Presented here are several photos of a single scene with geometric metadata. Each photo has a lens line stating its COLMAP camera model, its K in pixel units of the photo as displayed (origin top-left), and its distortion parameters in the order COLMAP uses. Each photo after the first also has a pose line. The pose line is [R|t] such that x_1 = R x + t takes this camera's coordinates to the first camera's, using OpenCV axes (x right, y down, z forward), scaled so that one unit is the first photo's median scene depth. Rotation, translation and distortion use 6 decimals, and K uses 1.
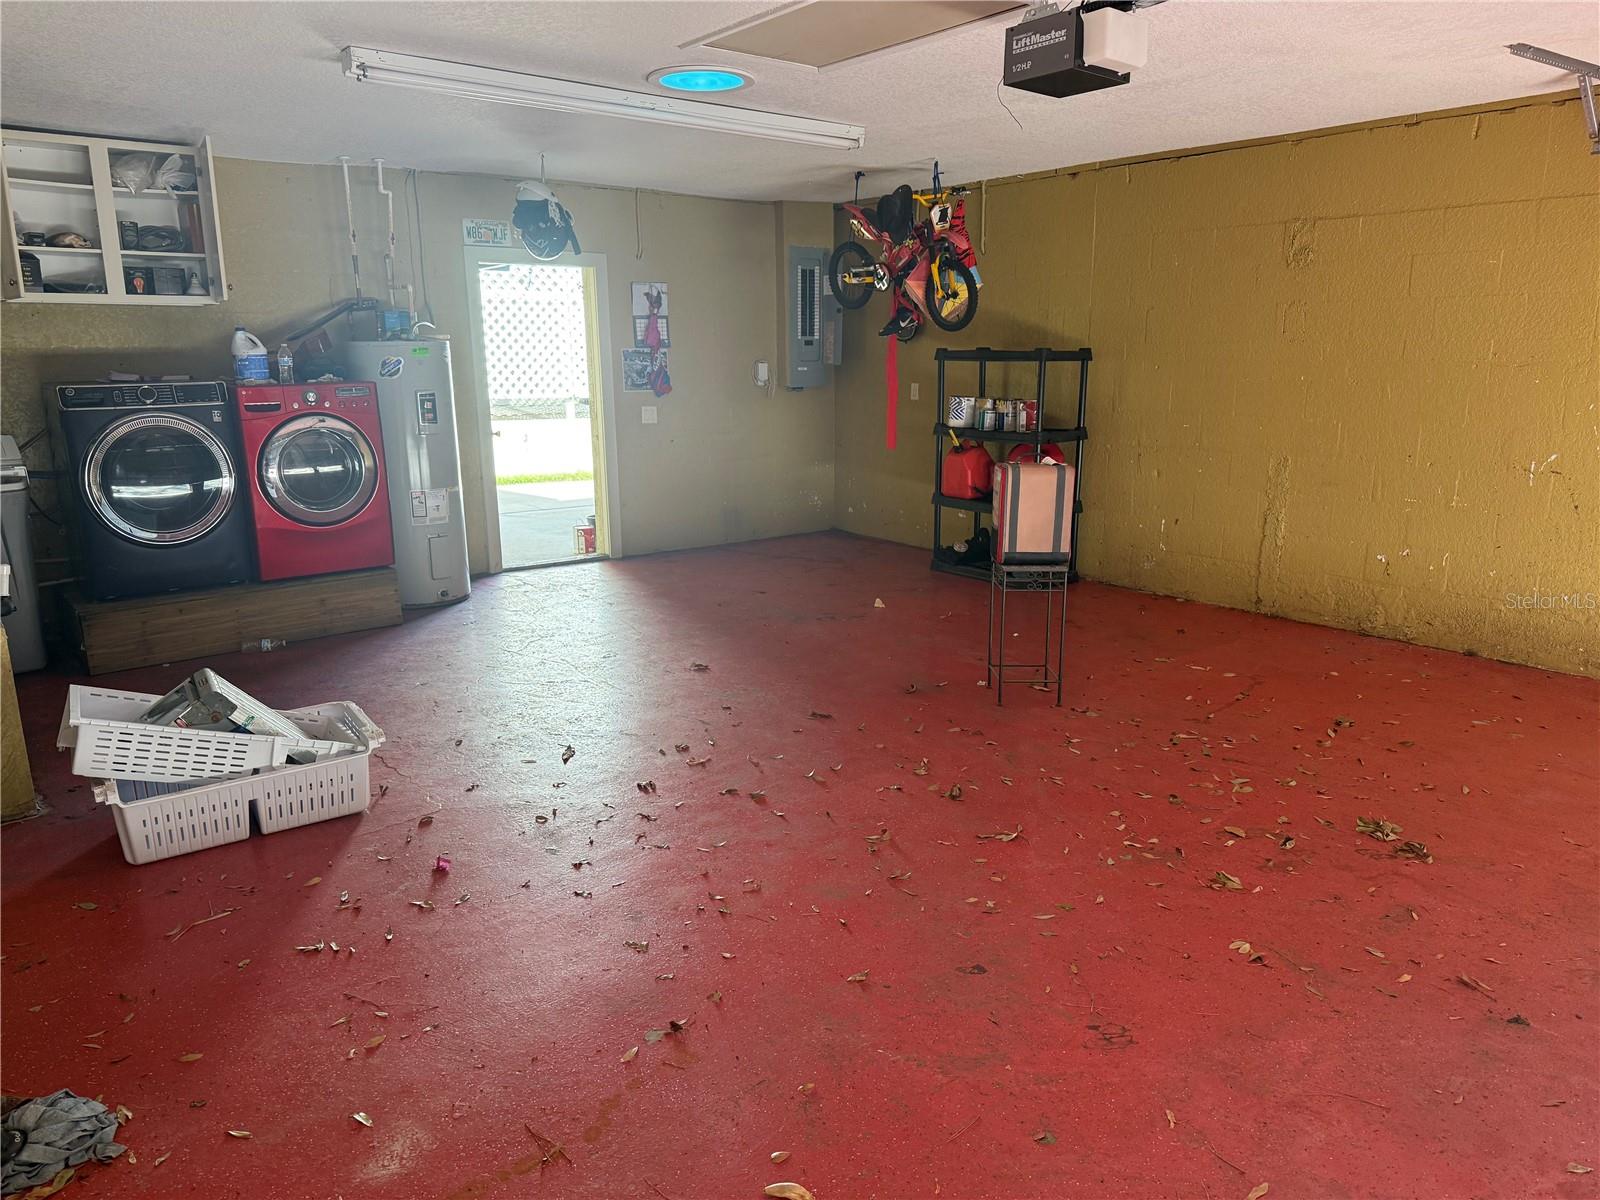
lens RADIAL K [[1125.2, 0, 810.3], [0, 1125.2, 597.5], [0, 0, 1]] dist [0.084201, -0.112769]
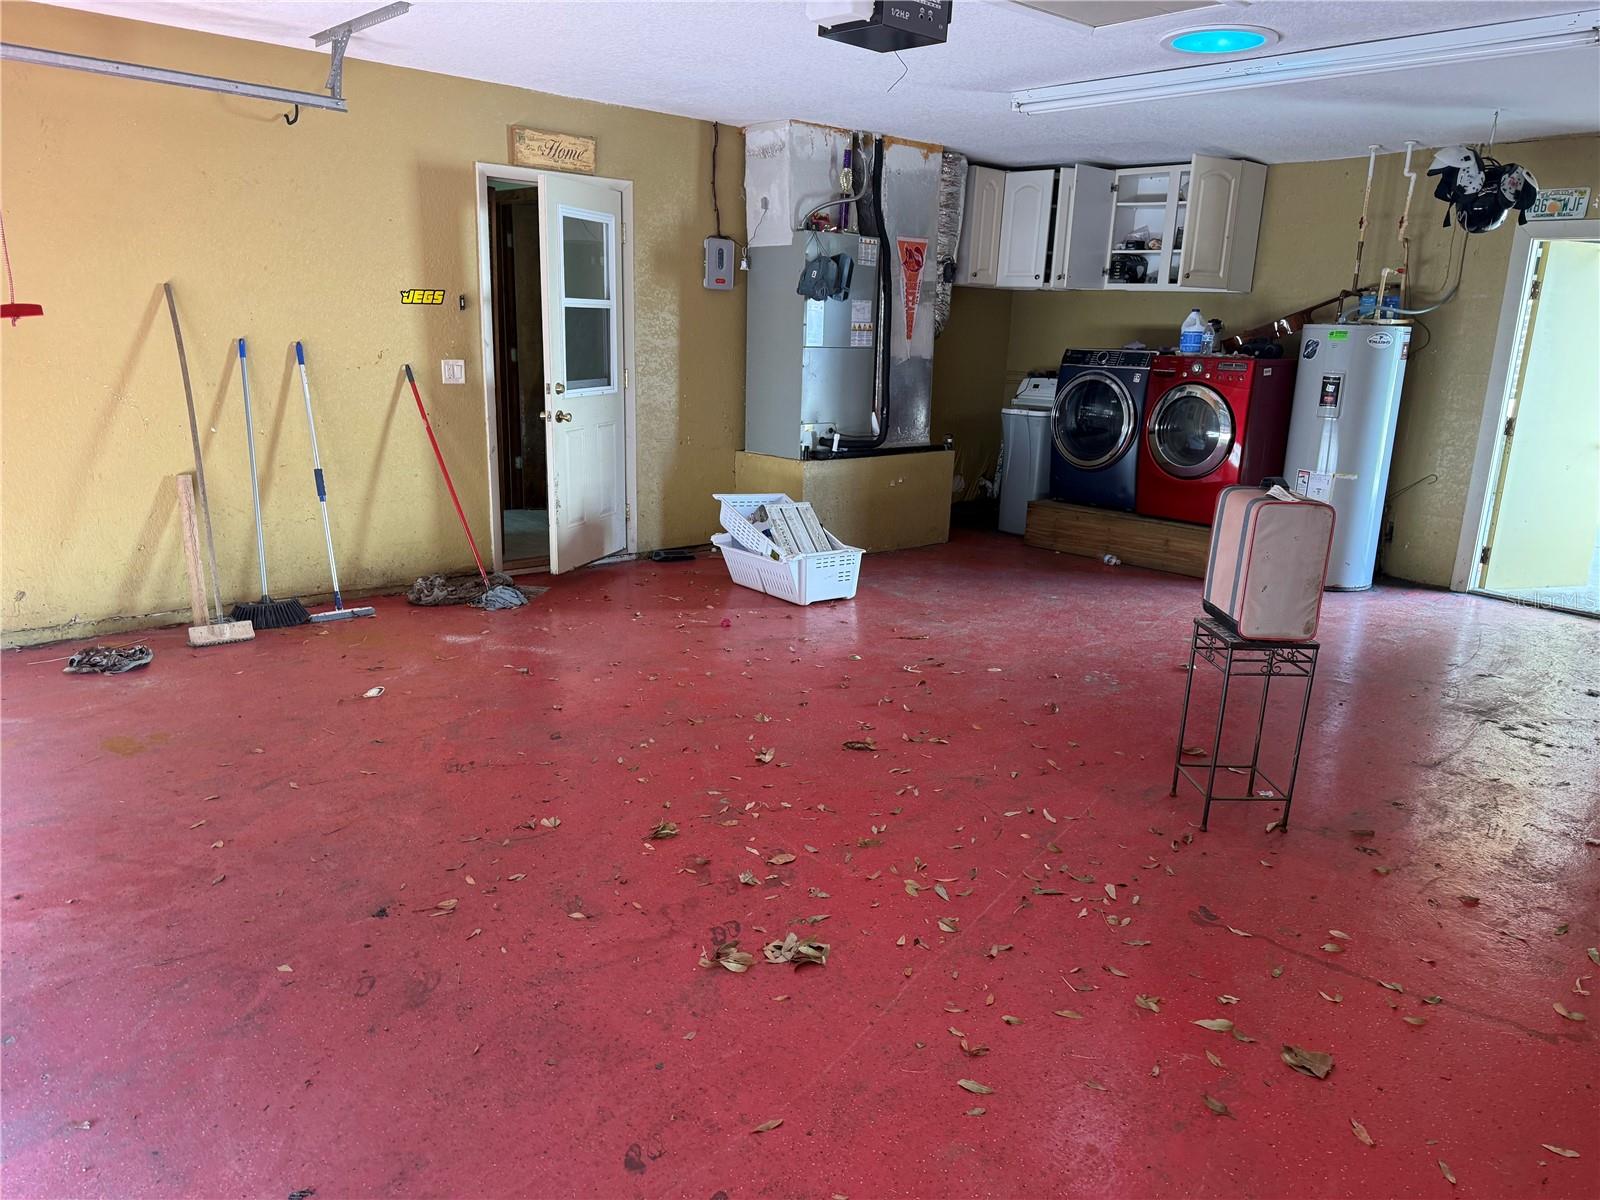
lens RADIAL K [[1125.2, 0, 810.3], [0, 1125.2, 597.5], [0, 0, 1]] dist [0.084201, -0.112769]
pose [[0.045528, 0.247064, -0.967929, 1.217899], [-0.253206, 0.940146, 0.228063, -0.200406], [0.966340, 0.234702, 0.105361, 0.909774]]
